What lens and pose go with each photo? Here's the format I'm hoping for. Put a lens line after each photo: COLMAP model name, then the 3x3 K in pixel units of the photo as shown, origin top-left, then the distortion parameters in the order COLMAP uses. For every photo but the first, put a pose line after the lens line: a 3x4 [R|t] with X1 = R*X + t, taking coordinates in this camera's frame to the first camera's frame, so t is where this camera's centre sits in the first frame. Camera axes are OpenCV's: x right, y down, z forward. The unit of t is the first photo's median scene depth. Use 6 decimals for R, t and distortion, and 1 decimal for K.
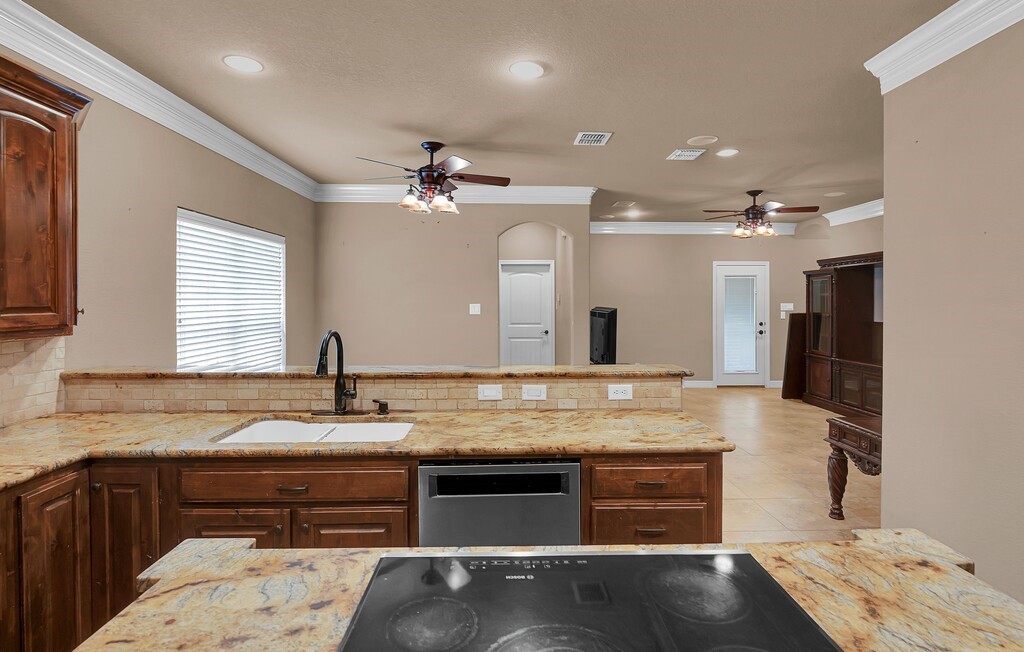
lens RADIAL K [[495.0, 0, 515.5], [0, 495.0, 306.0], [0, 0, 1]] dist [-0.000747, 0.000168]
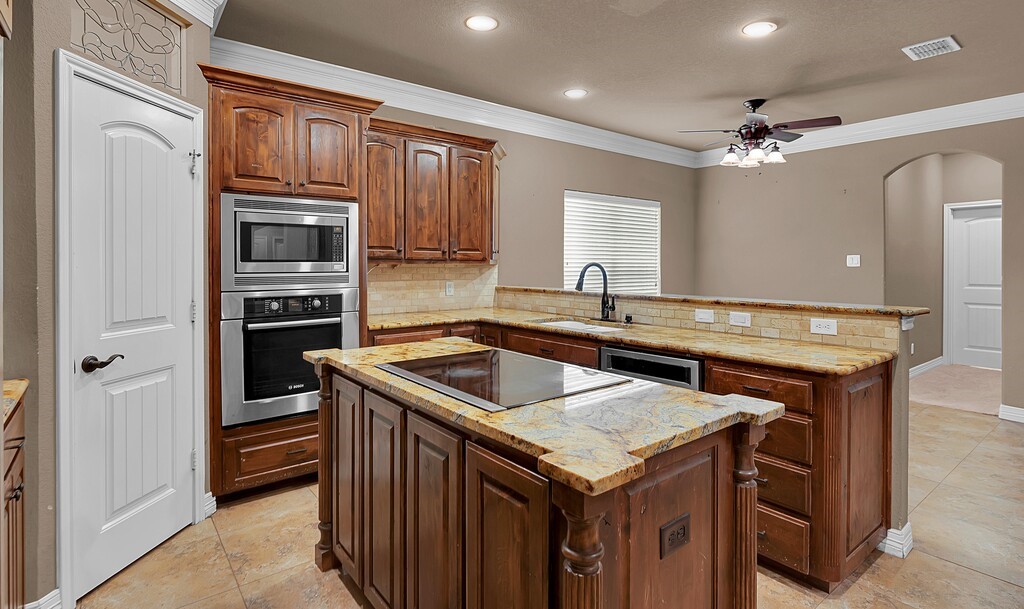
lens RADIAL K [[509.2, 0, 518.5], [0, 509.2, 269.0], [0, 0, 1]] dist [-0.004835, -0.000646]
pose [[0.610921, 0.007783, -0.791653, 0.706286], [-0.011723, 0.999931, 0.000783, 0.070100], [0.791605, 0.008803, 0.610970, -0.124255]]
